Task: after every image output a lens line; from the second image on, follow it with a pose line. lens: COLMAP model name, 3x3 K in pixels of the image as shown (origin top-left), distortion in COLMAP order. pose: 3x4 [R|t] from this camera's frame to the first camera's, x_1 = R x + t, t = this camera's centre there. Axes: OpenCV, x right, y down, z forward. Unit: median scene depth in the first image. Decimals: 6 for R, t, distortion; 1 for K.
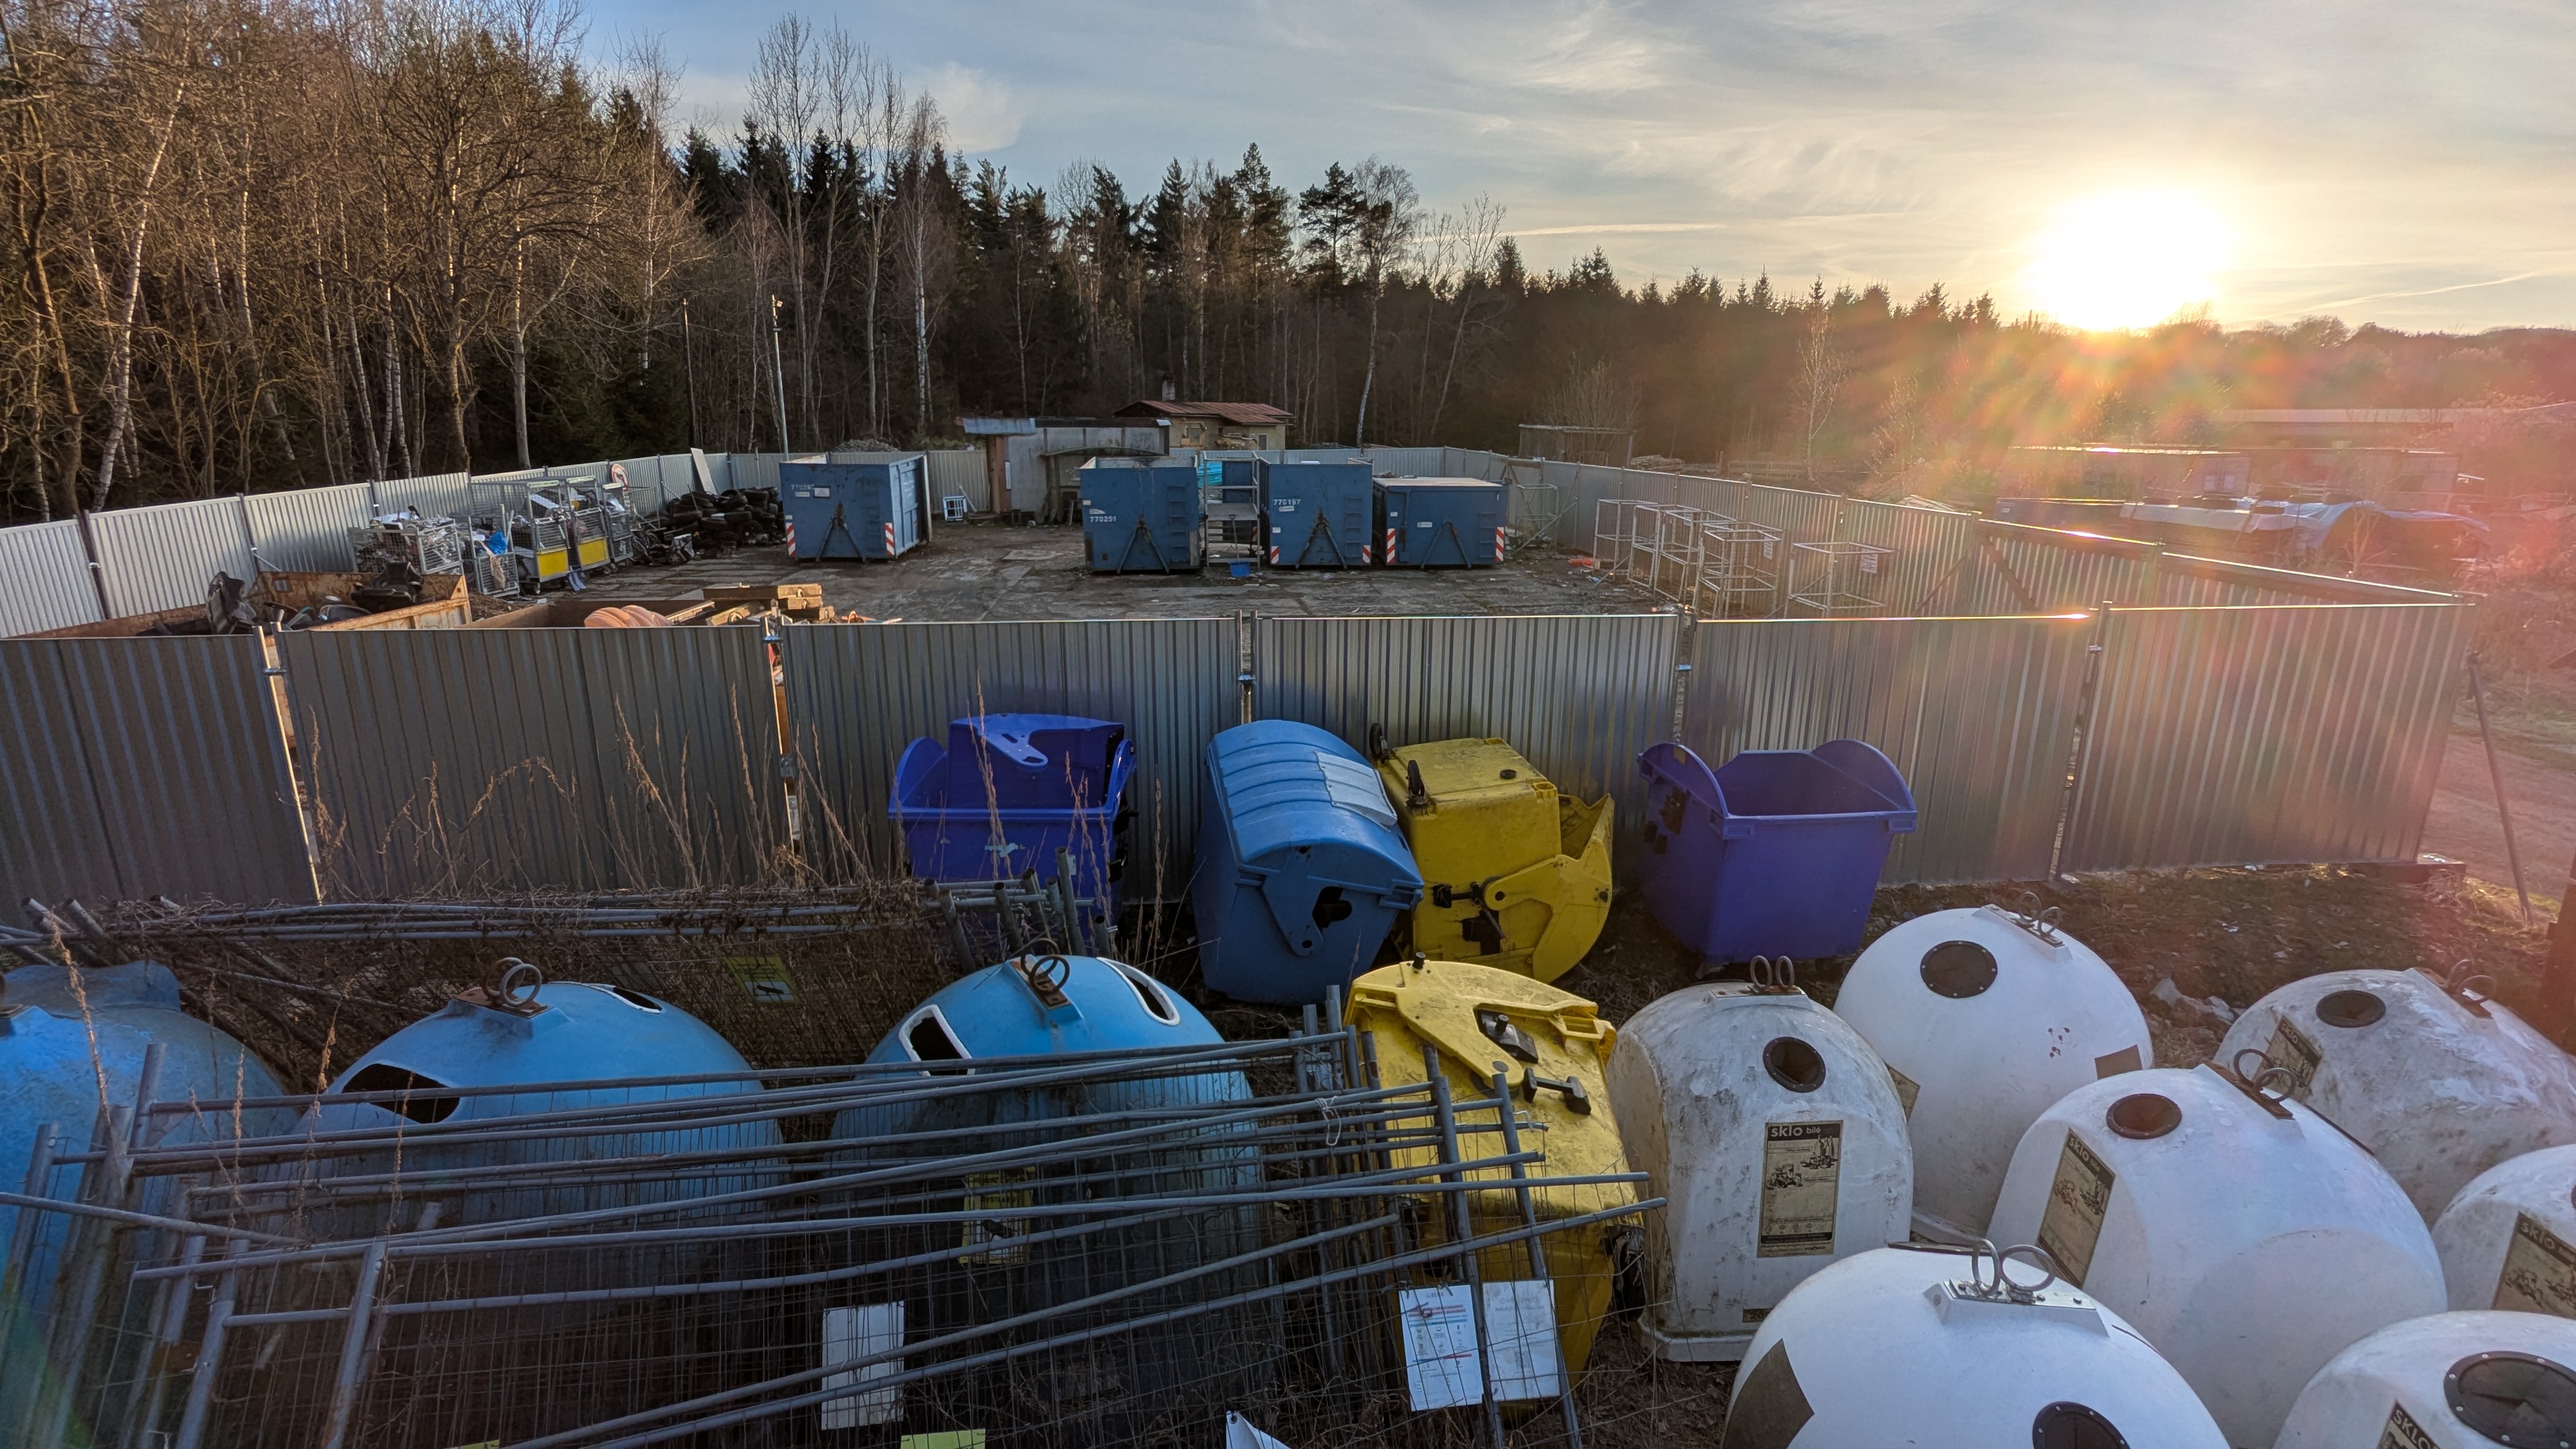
lens RADIAL K [[1200.5, 0, 1288.0], [0, 1200.5, 724.5], [0, 0, 1]] dist [-0.002008, 0.000741]
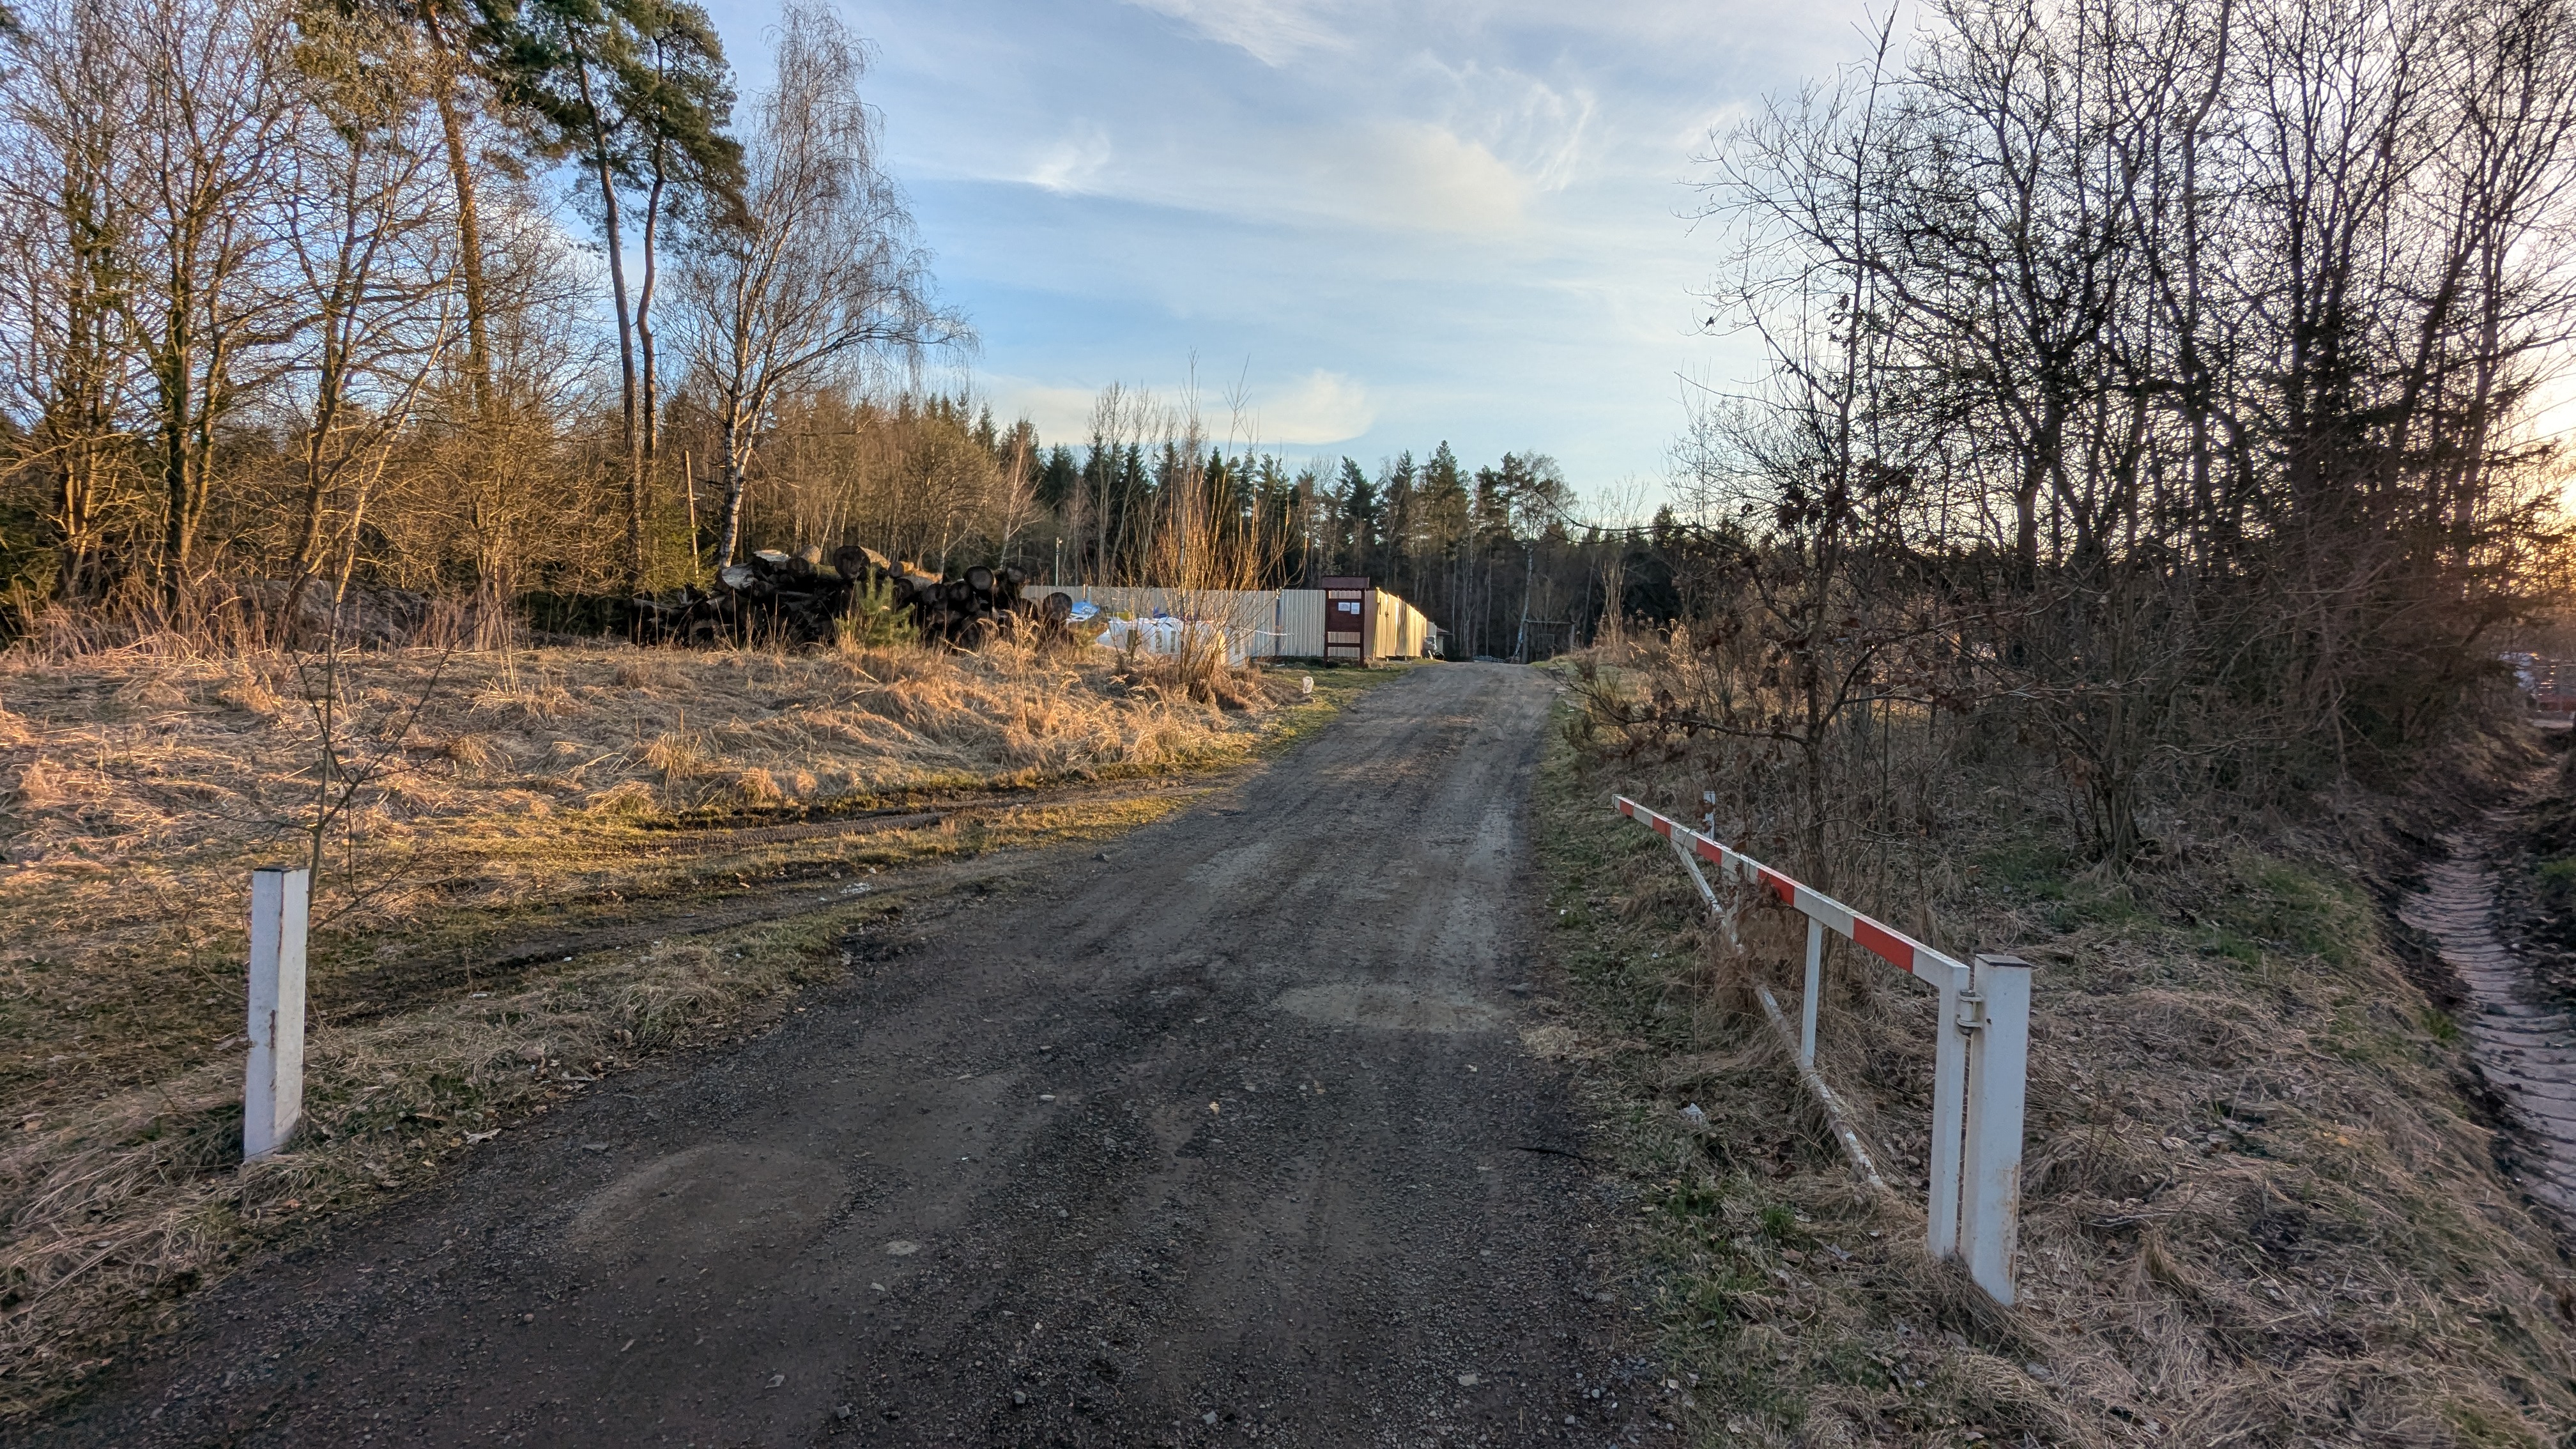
lens RADIAL K [[1200.5, 0, 1288.0], [0, 1200.5, 724.5], [0, 0, 1]] dist [-0.002008, 0.000741]
pose [[0.961591, 0.039528, -0.271625, 0.178478], [-0.095062, 0.976293, -0.194459, 0.108592], [0.257500, 0.212811, 0.942553, -0.253743]]
